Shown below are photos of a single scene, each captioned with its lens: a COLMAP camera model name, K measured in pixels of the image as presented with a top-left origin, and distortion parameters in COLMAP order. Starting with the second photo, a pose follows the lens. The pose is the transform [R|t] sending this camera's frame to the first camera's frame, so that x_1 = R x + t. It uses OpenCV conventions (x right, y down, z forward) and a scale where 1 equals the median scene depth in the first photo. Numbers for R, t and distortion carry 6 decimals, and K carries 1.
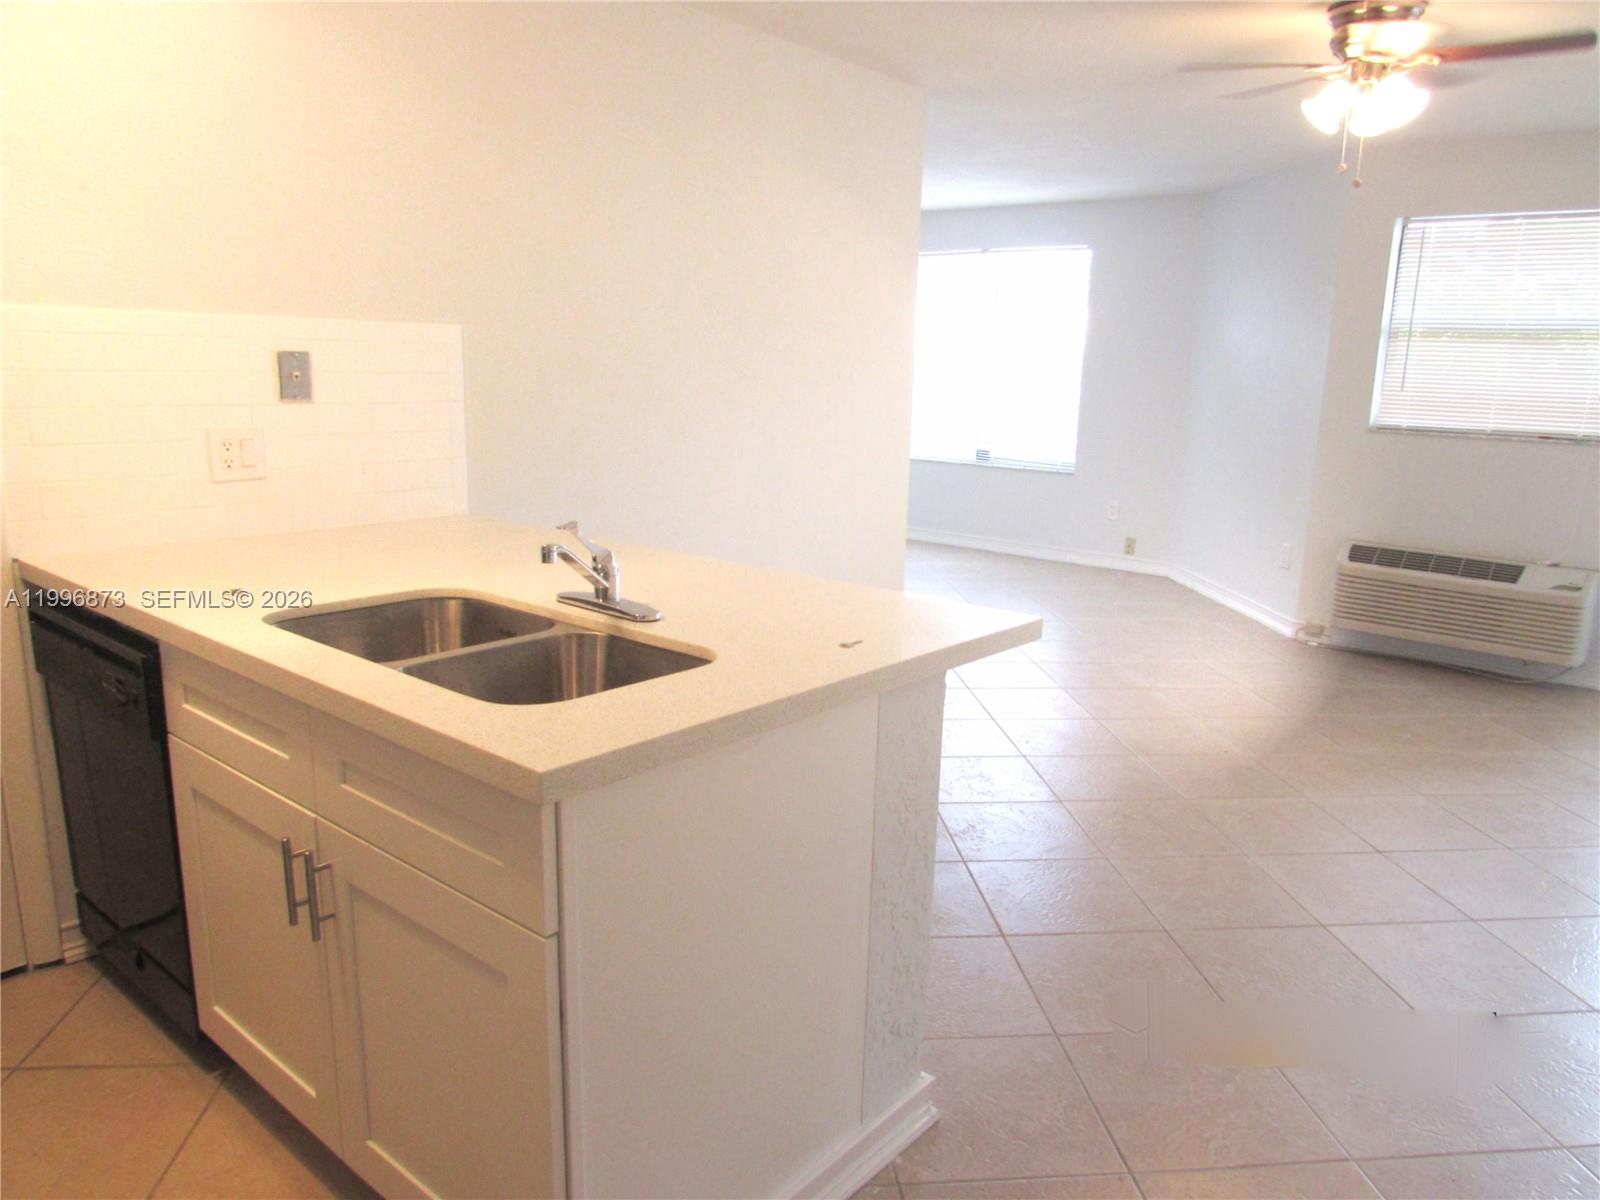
lens RADIAL K [[1124.6, 0, 800.0], [0, 1124.6, 600.0], [0, 0, 1]] dist [-0.003154, -0.004568]
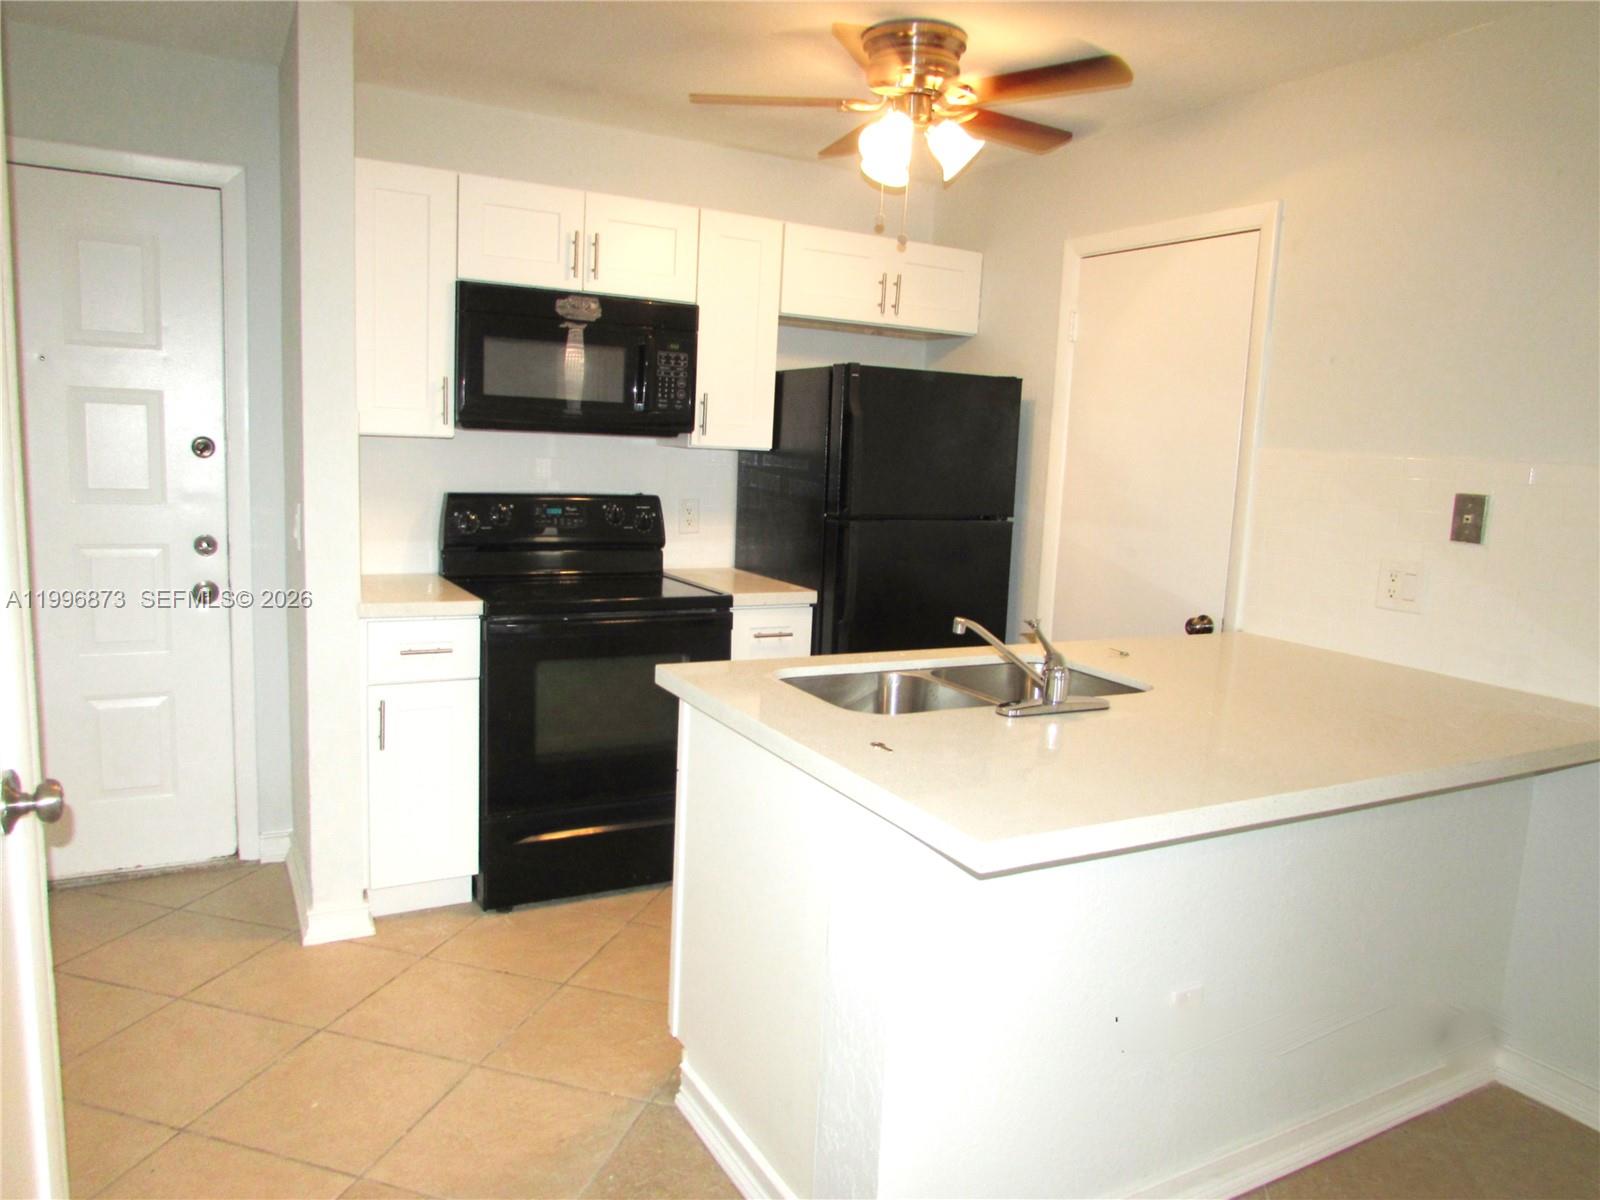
lens RADIAL K [[1124.6, 0, 800.0], [0, 1124.6, 600.0], [0, 0, 1]] dist [-0.003154, -0.004568]
pose [[-0.363890, 0.095249, -0.926559, 0.879127], [-0.250132, 0.948225, 0.195712, -0.234271], [0.897228, 0.302980, -0.321225, 1.064447]]
